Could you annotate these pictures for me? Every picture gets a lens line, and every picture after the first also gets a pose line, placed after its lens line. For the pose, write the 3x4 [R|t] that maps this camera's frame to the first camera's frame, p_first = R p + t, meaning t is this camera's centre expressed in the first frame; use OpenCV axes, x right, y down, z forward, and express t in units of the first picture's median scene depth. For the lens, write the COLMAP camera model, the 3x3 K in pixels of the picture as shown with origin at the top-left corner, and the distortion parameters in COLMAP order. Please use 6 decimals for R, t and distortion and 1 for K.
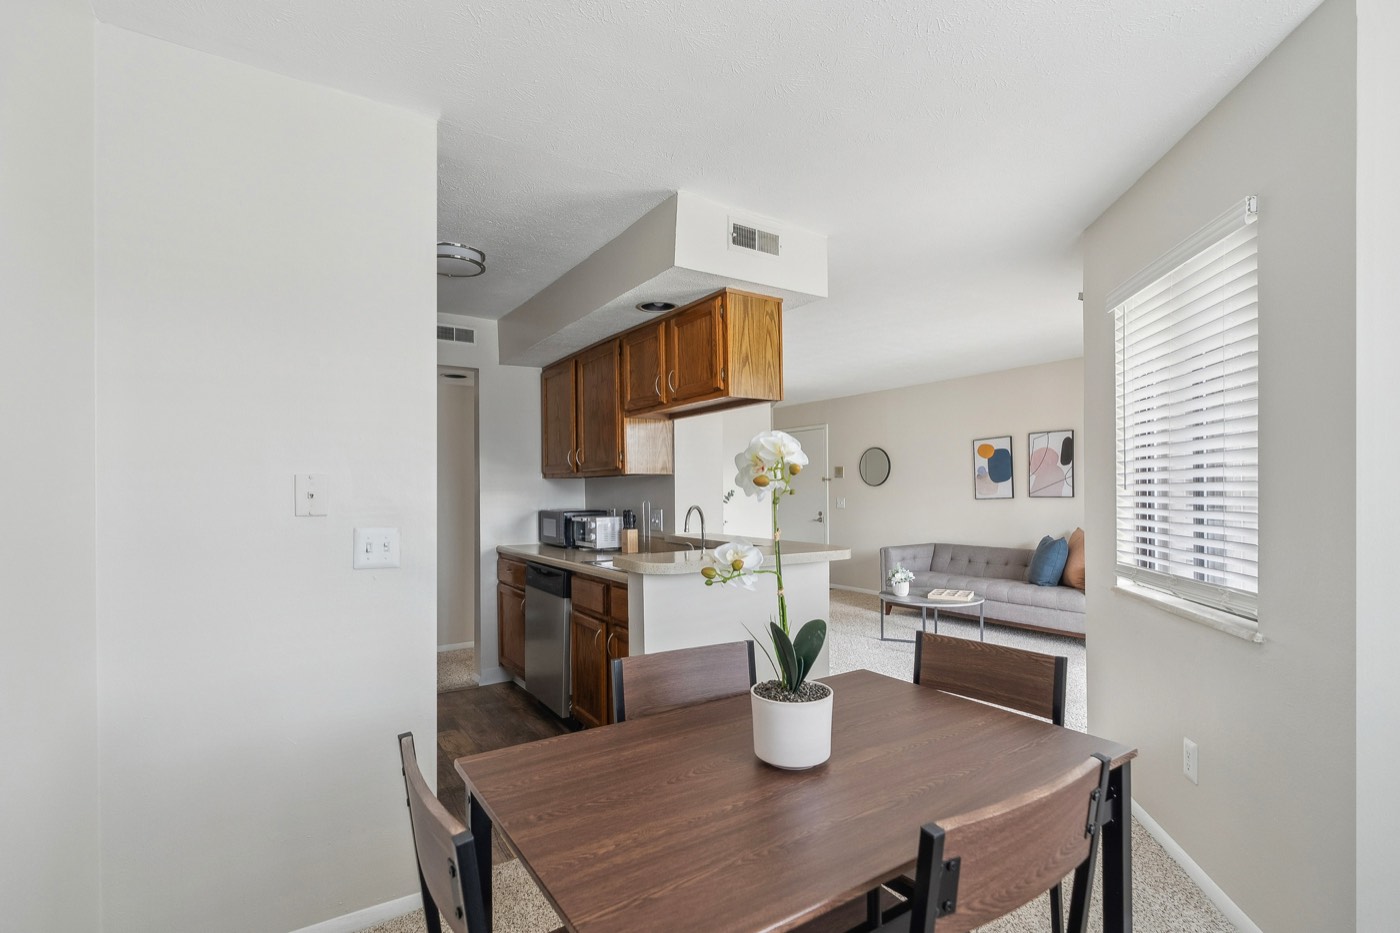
lens RADIAL K [[658.2, 0, 701.5], [0, 658.2, 500.4], [0, 0, 1]] dist [-0.000382, 0.000650]
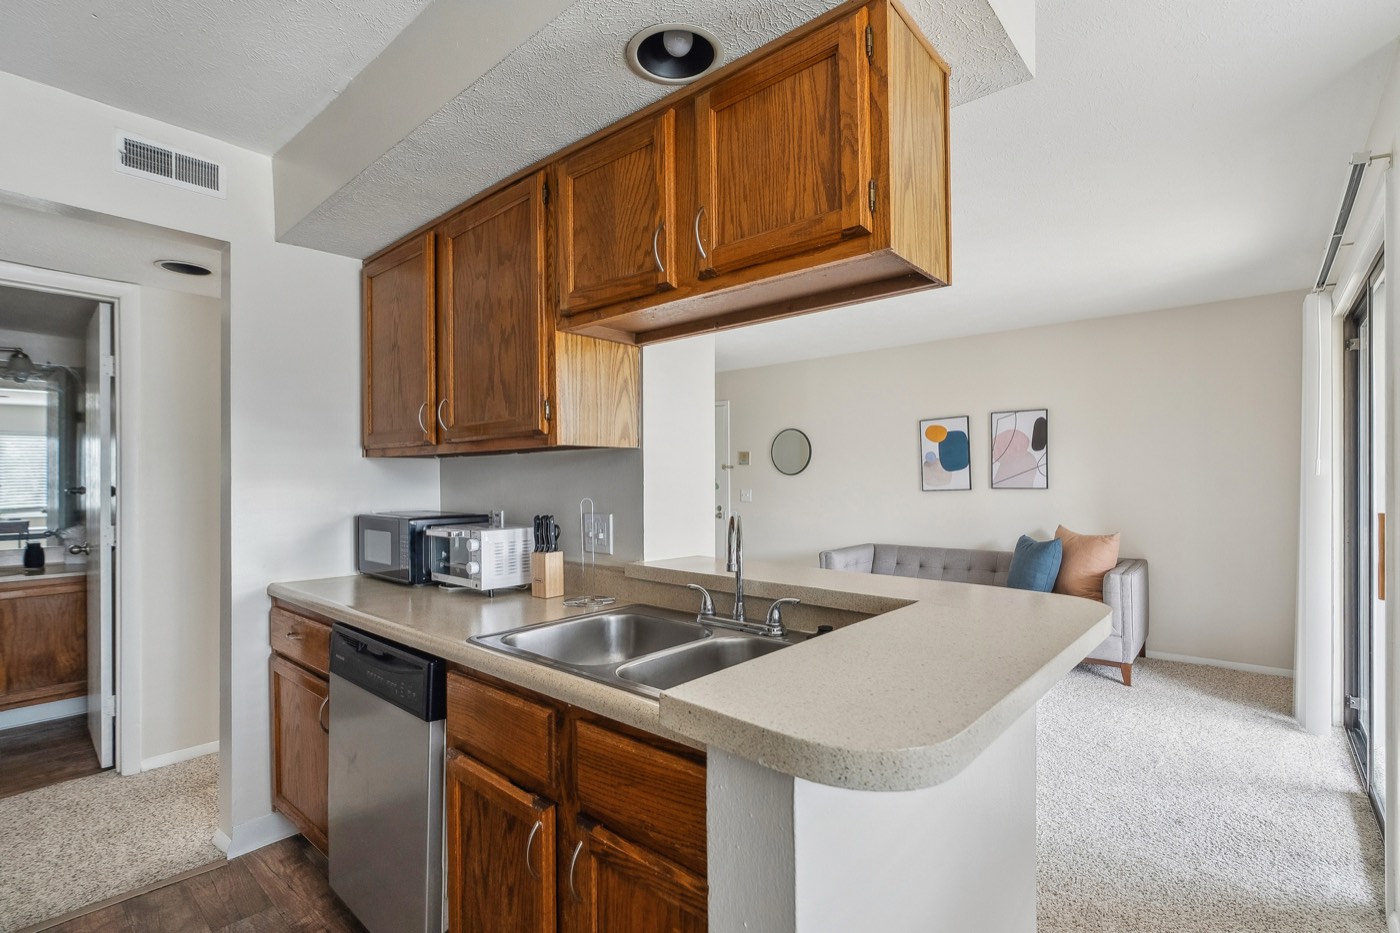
lens RADIAL K [[660.4, 0, 701.8], [0, 660.4, 483.8], [0, 0, 1]] dist [-0.003623, -0.000029]
pose [[0.966437, 0.000933, 0.256902, -0.114437], [0.001598, 0.999952, -0.009644, -0.005226], [-0.256898, 0.009731, 0.966389, 0.412156]]
